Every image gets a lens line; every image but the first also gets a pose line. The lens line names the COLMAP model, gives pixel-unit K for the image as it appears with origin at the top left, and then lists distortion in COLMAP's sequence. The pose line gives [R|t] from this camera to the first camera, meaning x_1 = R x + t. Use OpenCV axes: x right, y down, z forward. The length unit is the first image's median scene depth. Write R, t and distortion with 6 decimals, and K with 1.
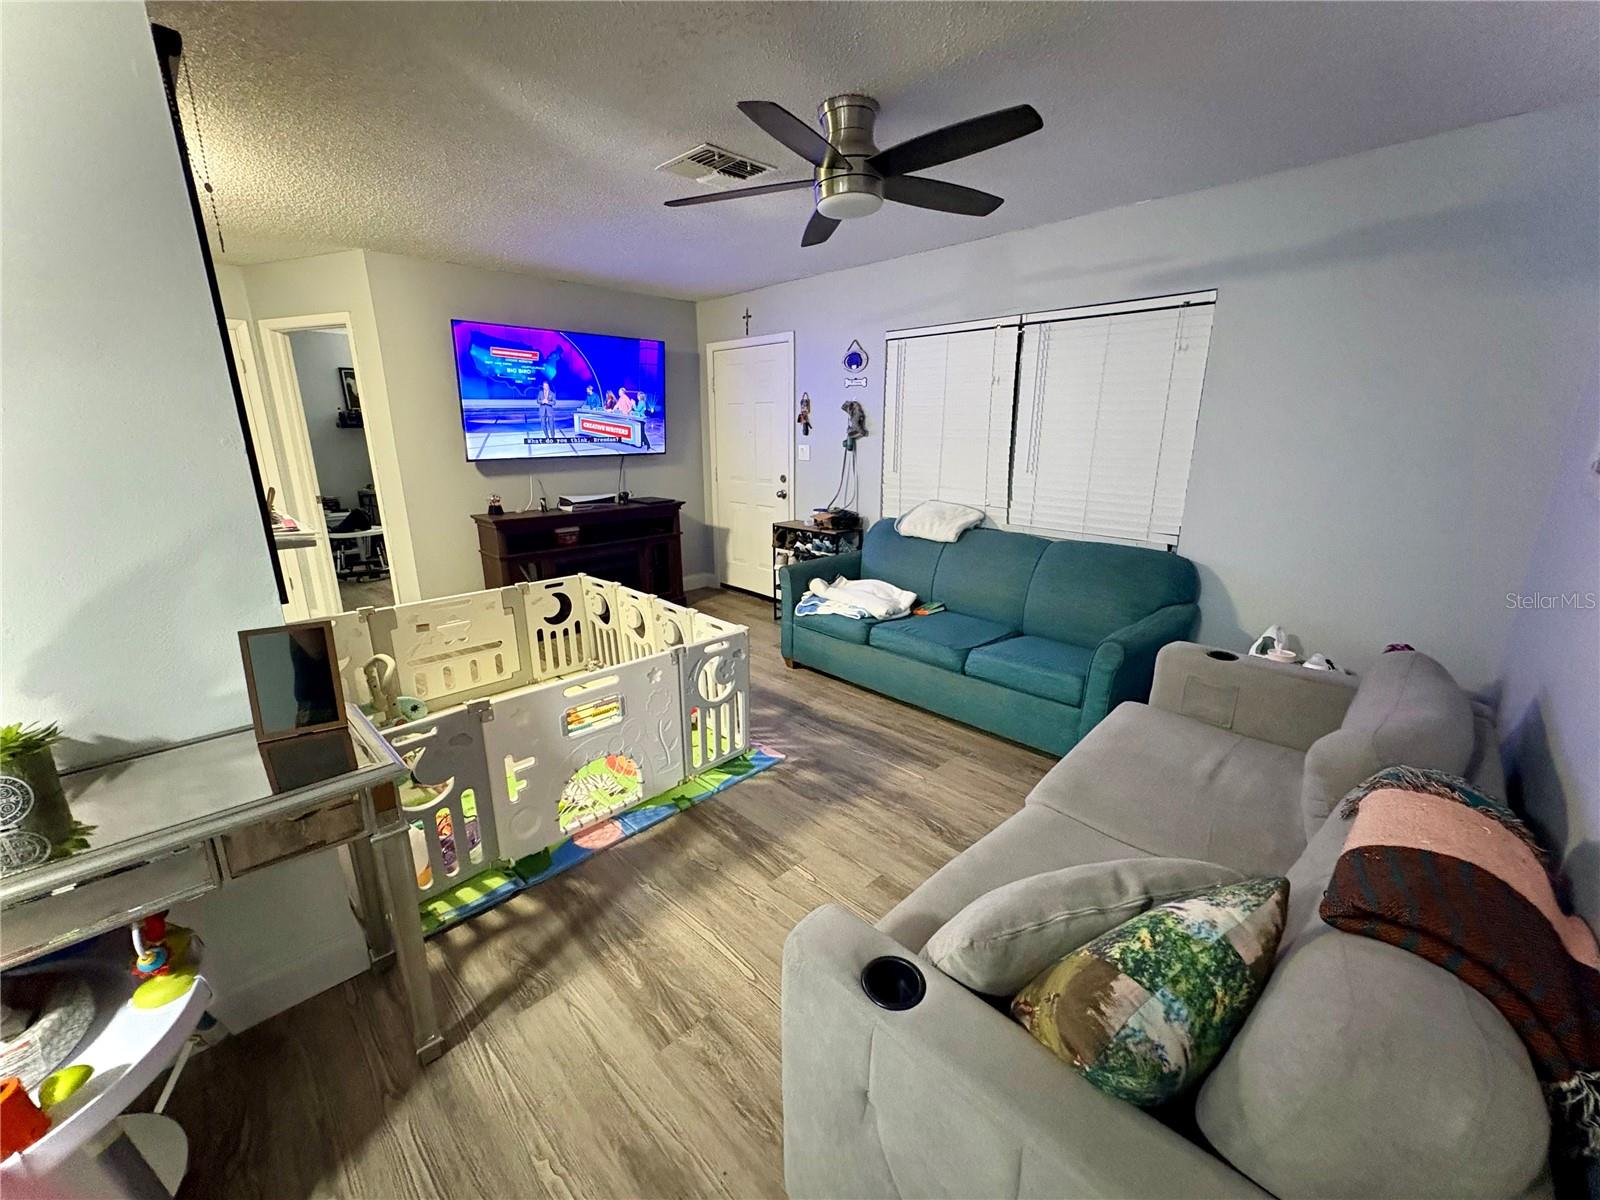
lens RADIAL K [[637.6, 0, 802.2], [0, 637.6, 597.5], [0, 0, 1]] dist [0.000532, -0.000197]
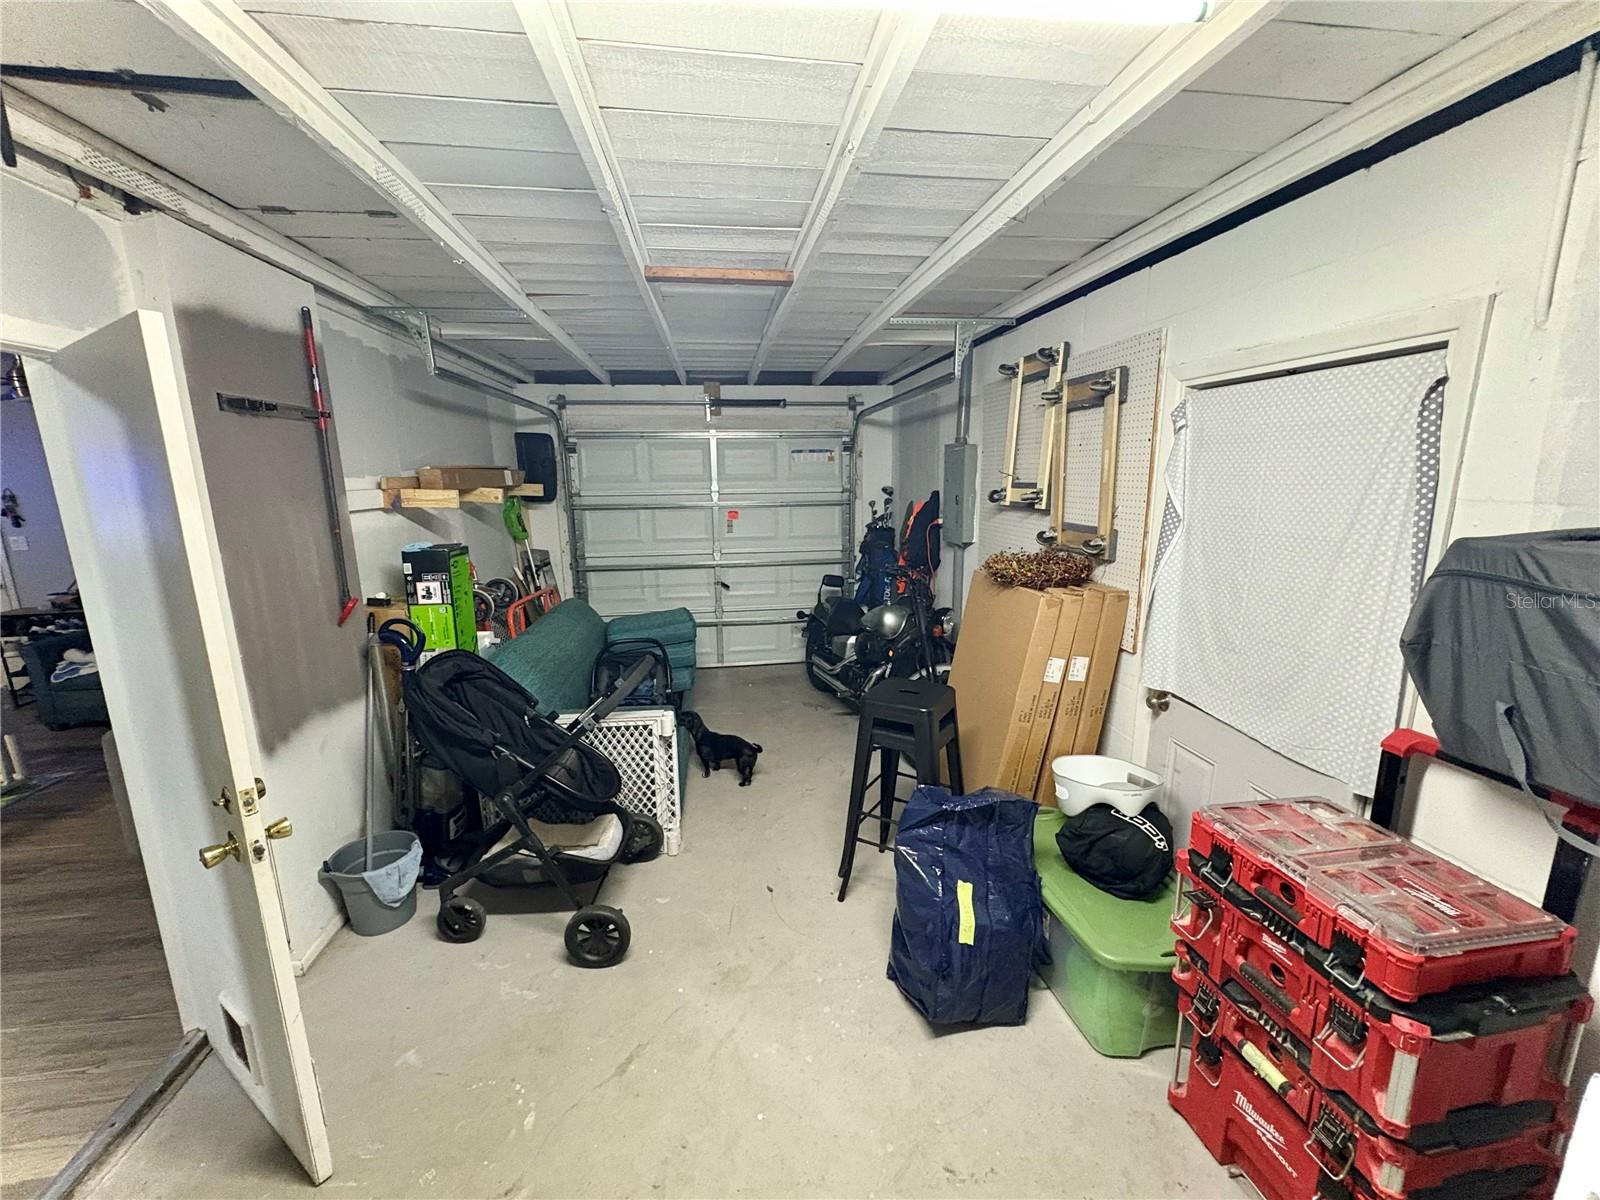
lens RADIAL K [[637.6, 0, 801.7], [0, 637.6, 594.9], [0, 0, 1]] dist [0.000532, -0.000197]
pose [[0.603930, -0.162670, 0.780261, -0.055634], [0.219465, 0.975048, 0.033412, 0.110519], [-0.766227, 0.151062, 0.624561, -0.675925]]
